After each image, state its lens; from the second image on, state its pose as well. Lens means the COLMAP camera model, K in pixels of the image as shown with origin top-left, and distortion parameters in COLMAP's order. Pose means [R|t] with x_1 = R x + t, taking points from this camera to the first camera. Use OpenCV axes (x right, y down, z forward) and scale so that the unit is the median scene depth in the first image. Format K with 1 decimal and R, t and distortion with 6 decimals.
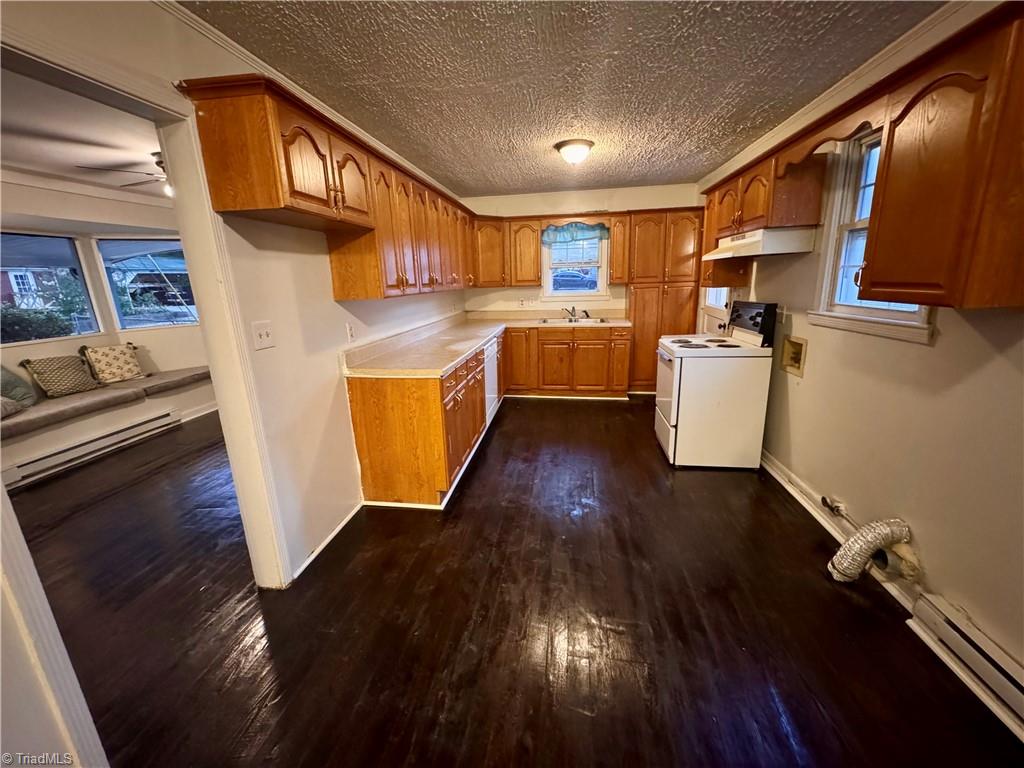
lens RADIAL K [[408.2, 0, 512.0], [0, 408.2, 384.0], [0, 0, 1]] dist [-0.000532, -0.000106]
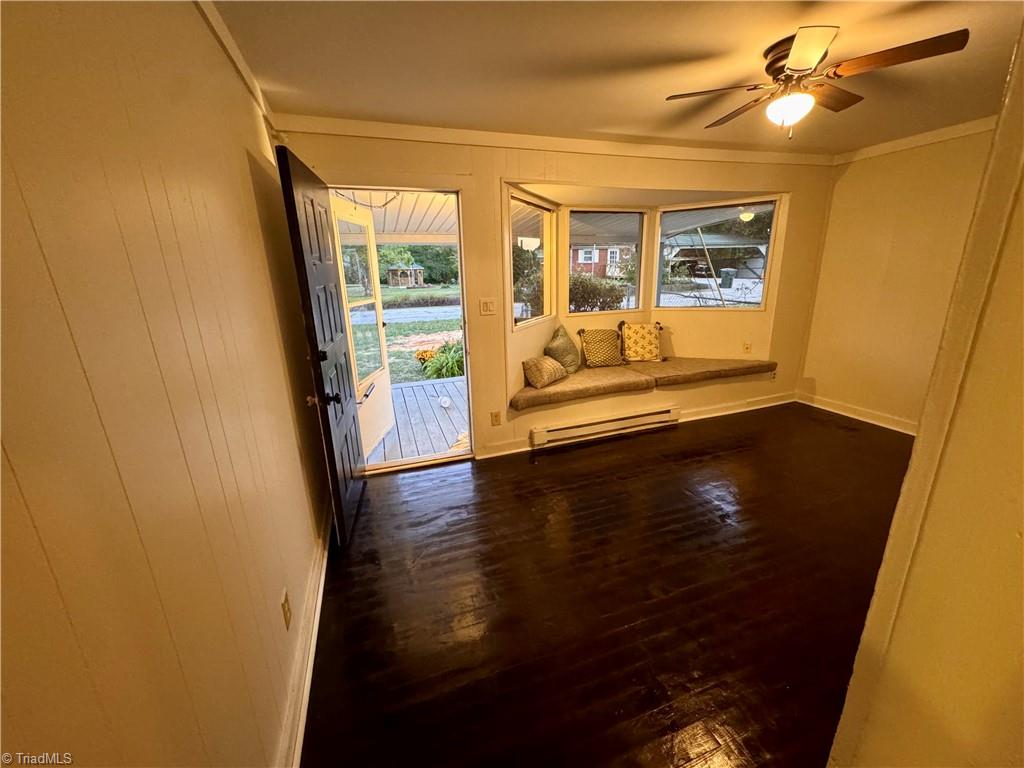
lens RADIAL K [[408.2, 0, 512.0], [0, 408.2, 384.0], [0, 0, 1]] dist [-0.000532, -0.000106]
pose [[0.455352, 0.262570, -0.850712, -0.251907], [-0.210324, 0.960201, 0.183786, -0.067773], [0.865112, 0.095238, 0.492455, 0.257347]]
